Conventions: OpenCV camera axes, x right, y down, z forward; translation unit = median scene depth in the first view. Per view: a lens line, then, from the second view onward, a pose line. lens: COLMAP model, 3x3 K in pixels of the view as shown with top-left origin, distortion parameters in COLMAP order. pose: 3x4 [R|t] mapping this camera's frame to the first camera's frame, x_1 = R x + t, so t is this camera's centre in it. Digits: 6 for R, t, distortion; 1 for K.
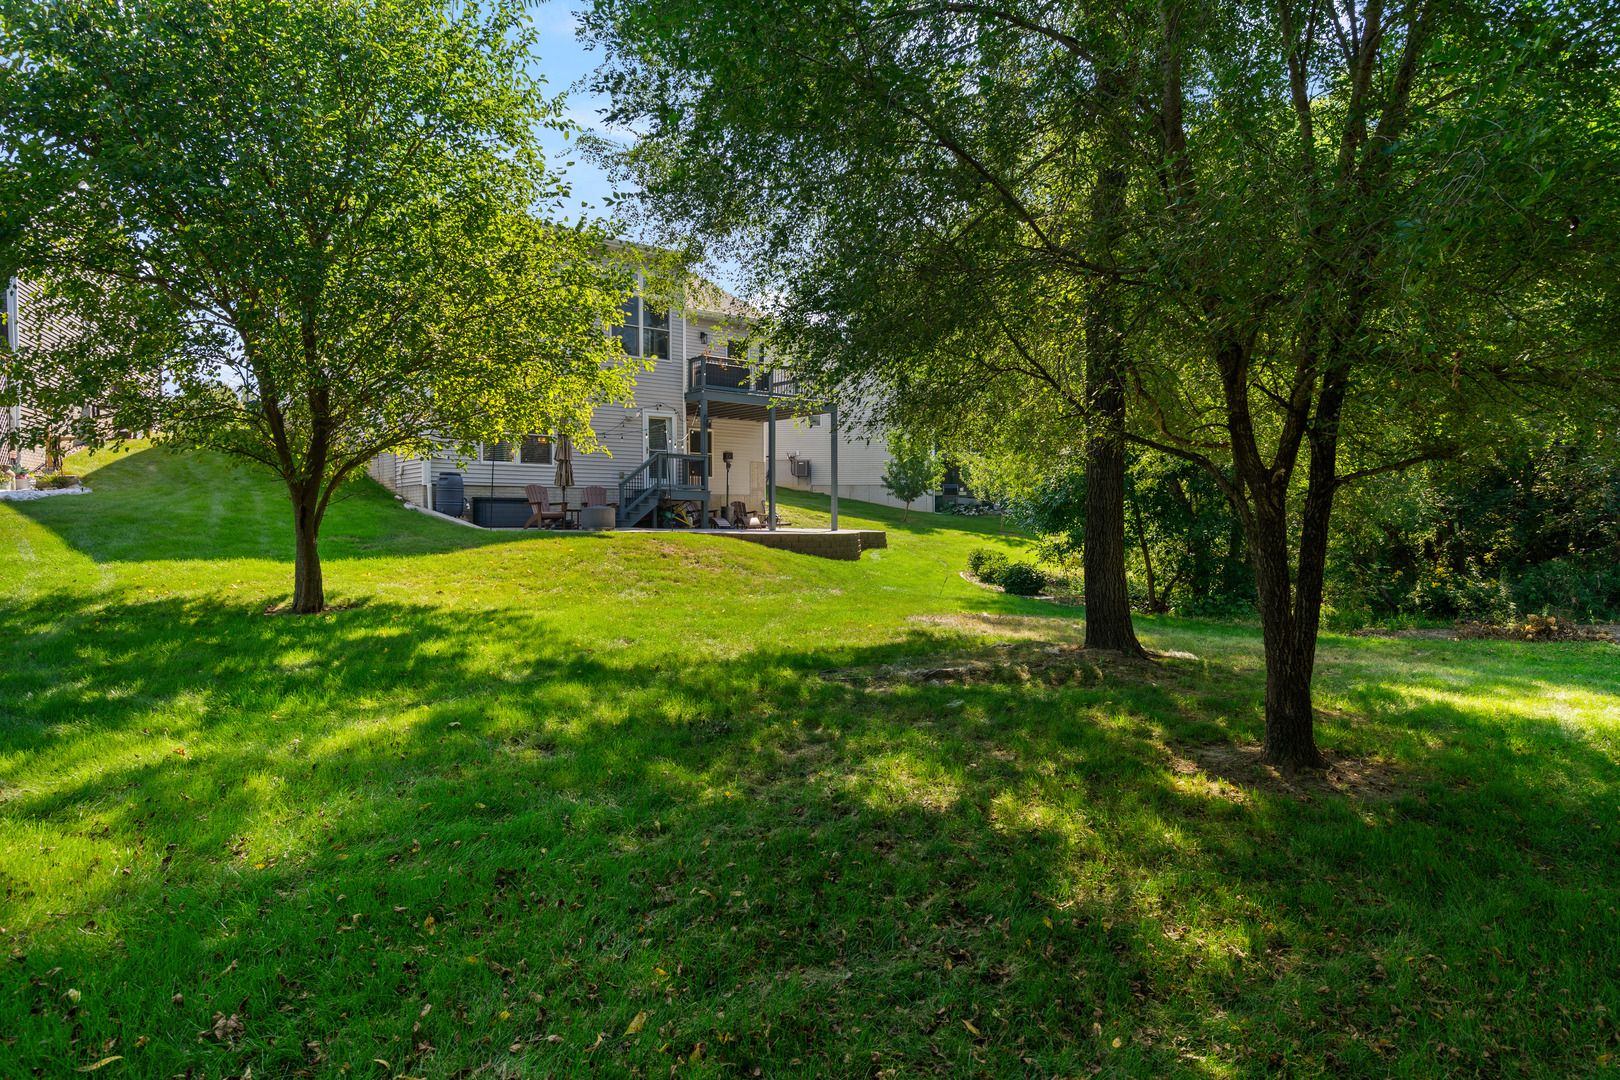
lens RADIAL K [[963.2, 0, 813.4], [0, 963.2, 544.1], [0, 0, 1]] dist [0.007954, 0.001980]
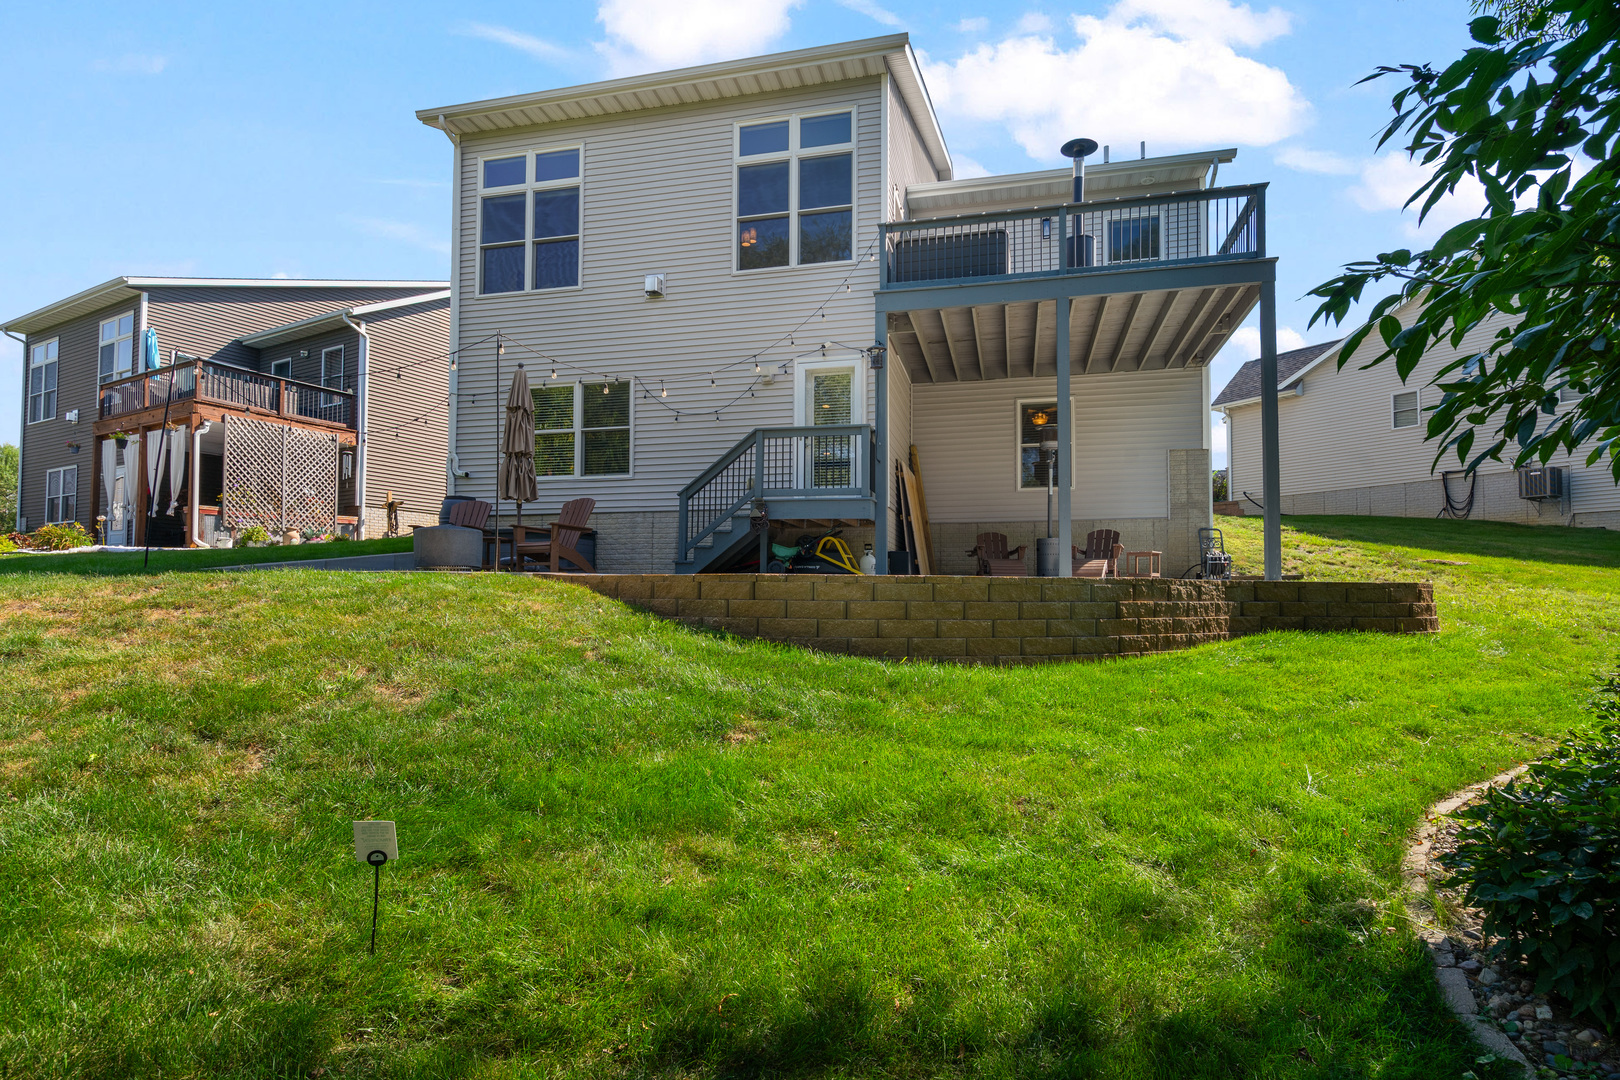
lens RADIAL K [[843.6, 0, 807.0], [0, 843.6, 571.0], [0, 0, 1]] dist [0.019256, 0.000514]
pose [[0.607576, -0.030234, -0.793686, 0.230497], [-0.020454, 0.998348, -0.053687, 0.003897], [0.793998, 0.048853, 0.605954, 0.838457]]
